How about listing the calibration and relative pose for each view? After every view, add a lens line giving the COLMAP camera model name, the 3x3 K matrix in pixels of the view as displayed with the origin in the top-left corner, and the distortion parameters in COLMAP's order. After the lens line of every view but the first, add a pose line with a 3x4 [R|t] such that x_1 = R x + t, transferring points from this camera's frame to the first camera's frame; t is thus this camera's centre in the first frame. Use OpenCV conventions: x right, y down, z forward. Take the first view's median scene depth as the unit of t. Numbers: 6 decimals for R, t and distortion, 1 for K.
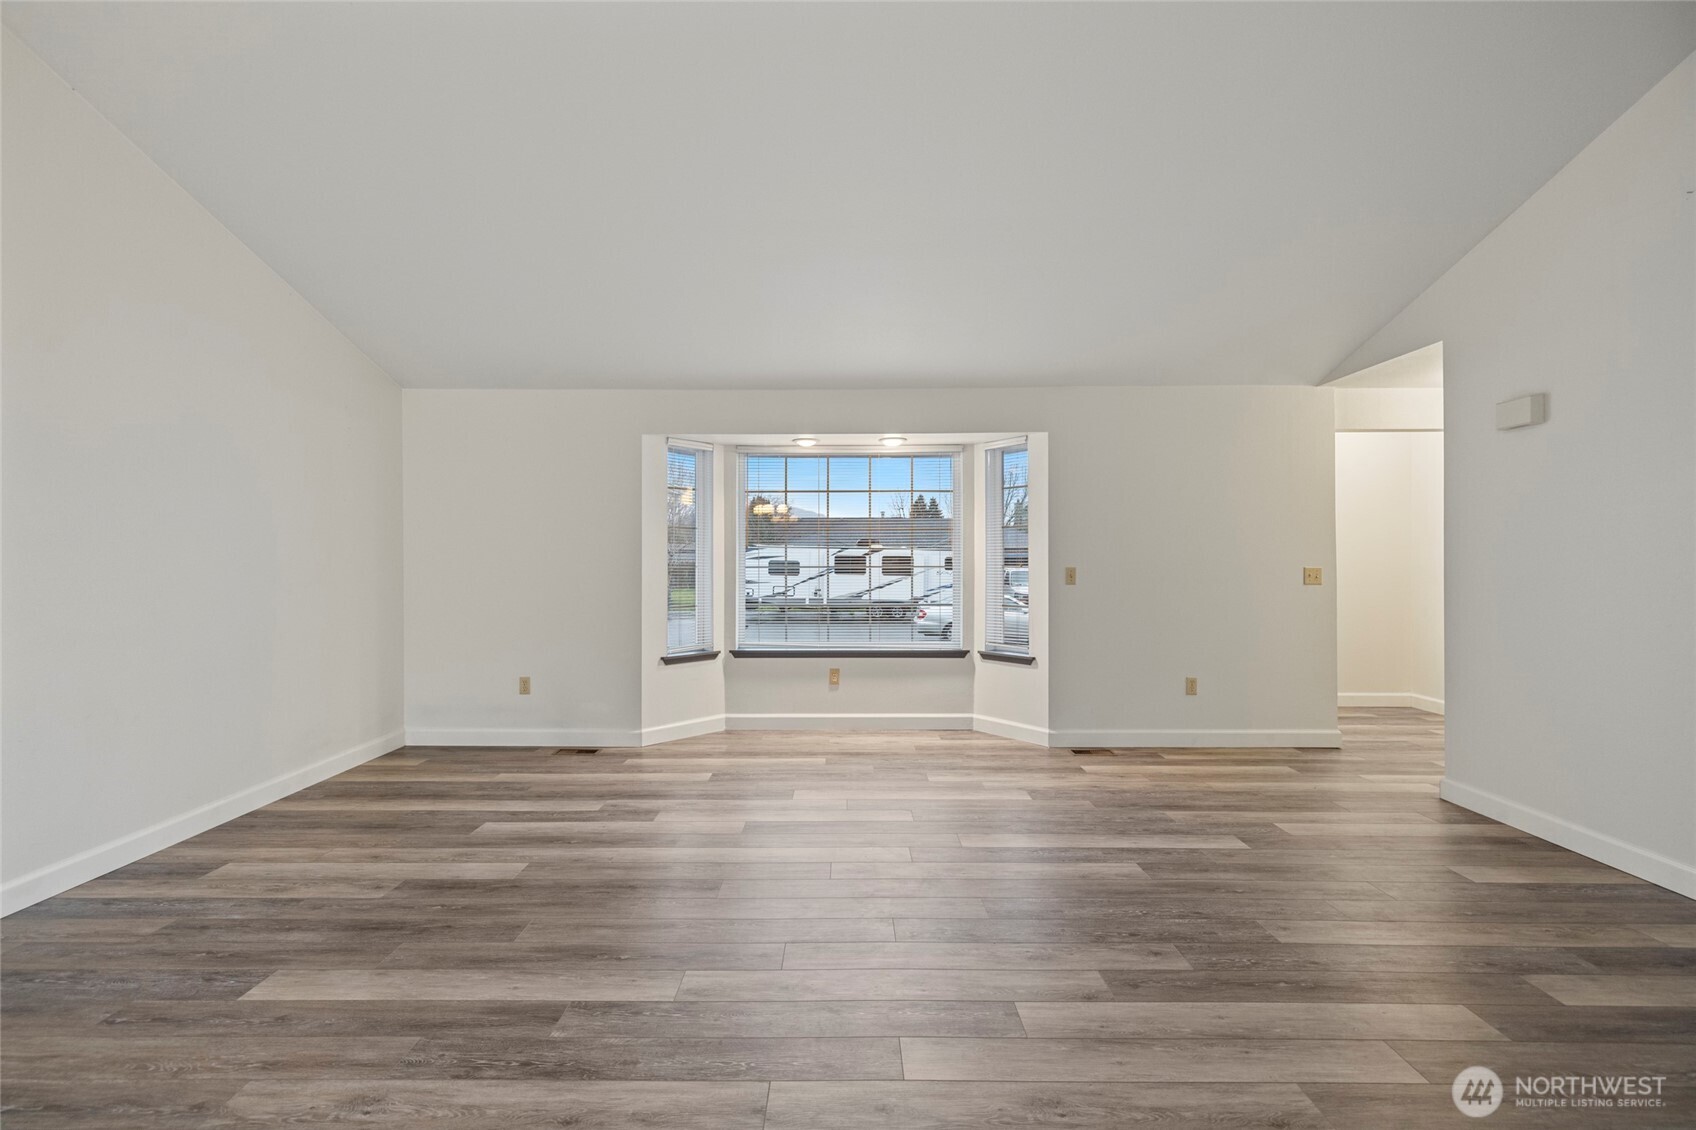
lens RADIAL K [[707.9, 0, 841.1], [0, 707.9, 561.2], [0, 0, 1]] dist [-0.000784, -0.000023]
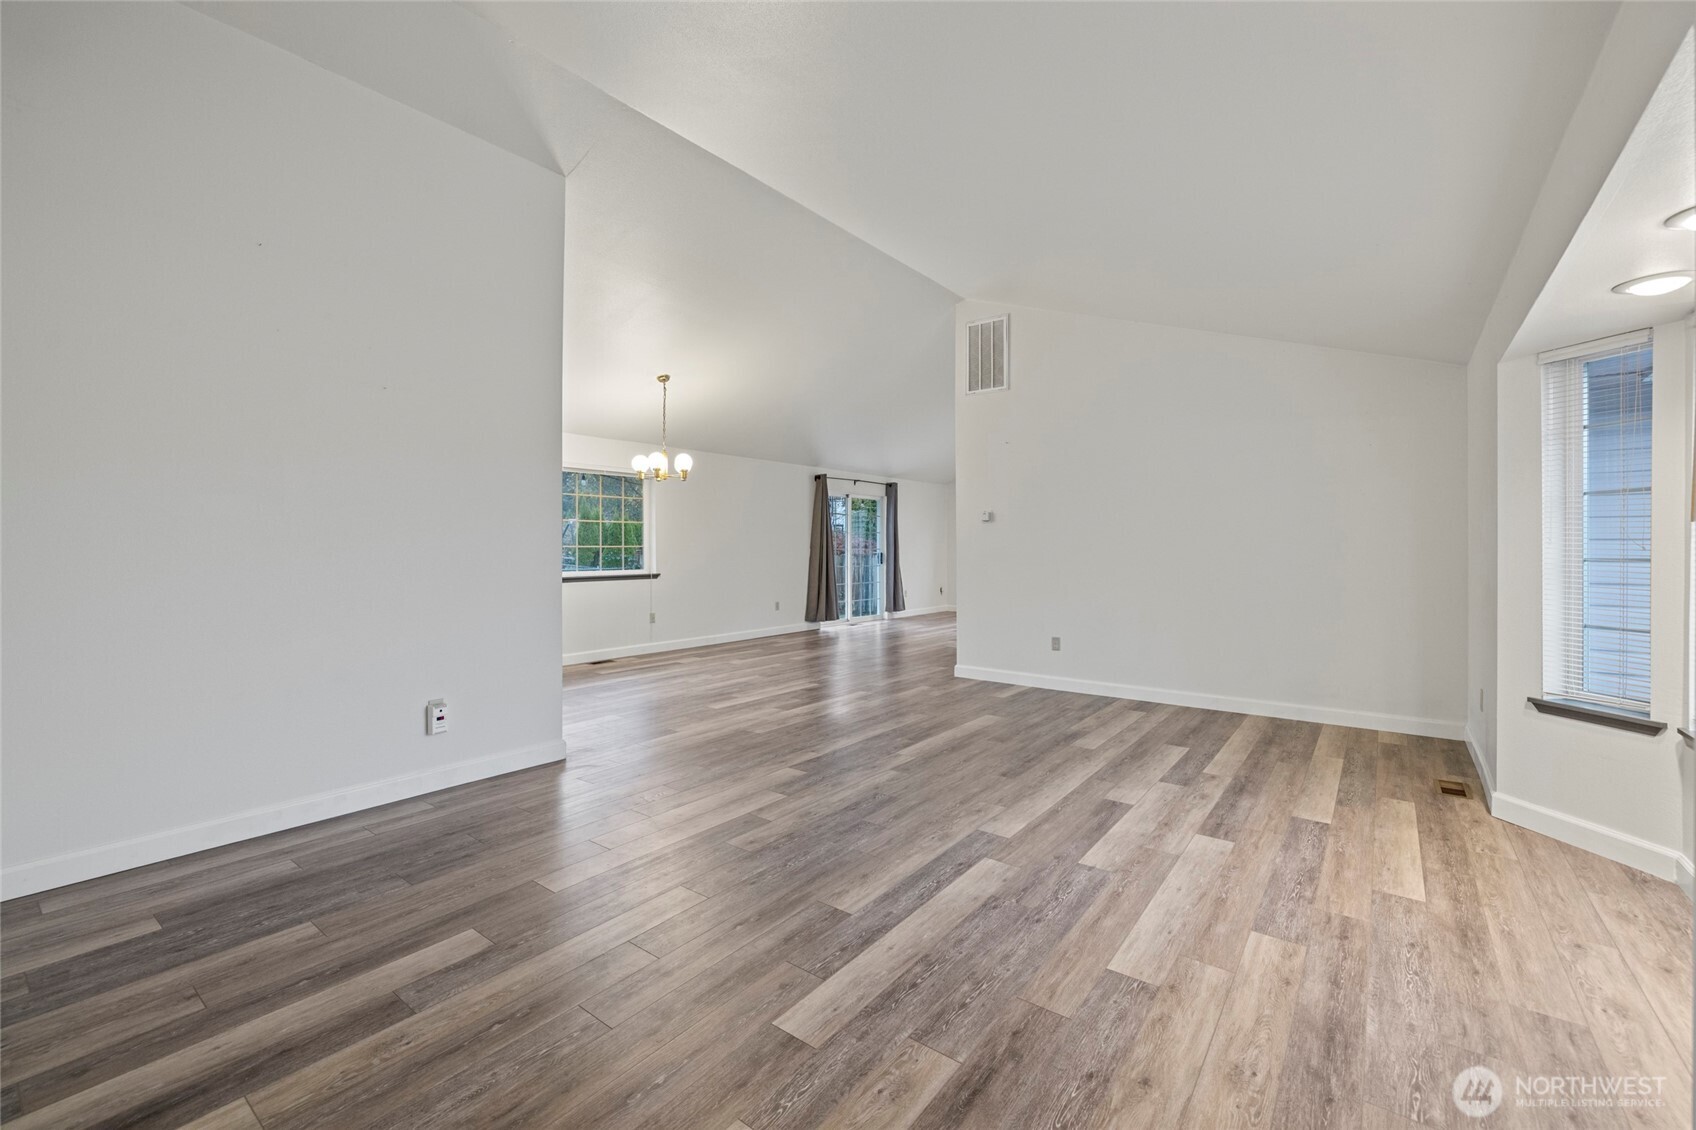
lens RADIAL K [[717.7, 0, 842.6], [0, 717.7, 550.1], [0, 0, 1]] dist [-0.001082, 0.000529]
pose [[-0.602449, 0.003945, -0.798148, 0.715786], [-0.004406, 0.999956, 0.008268, -0.002594], [0.798146, 0.008498, -0.602405, 0.981638]]
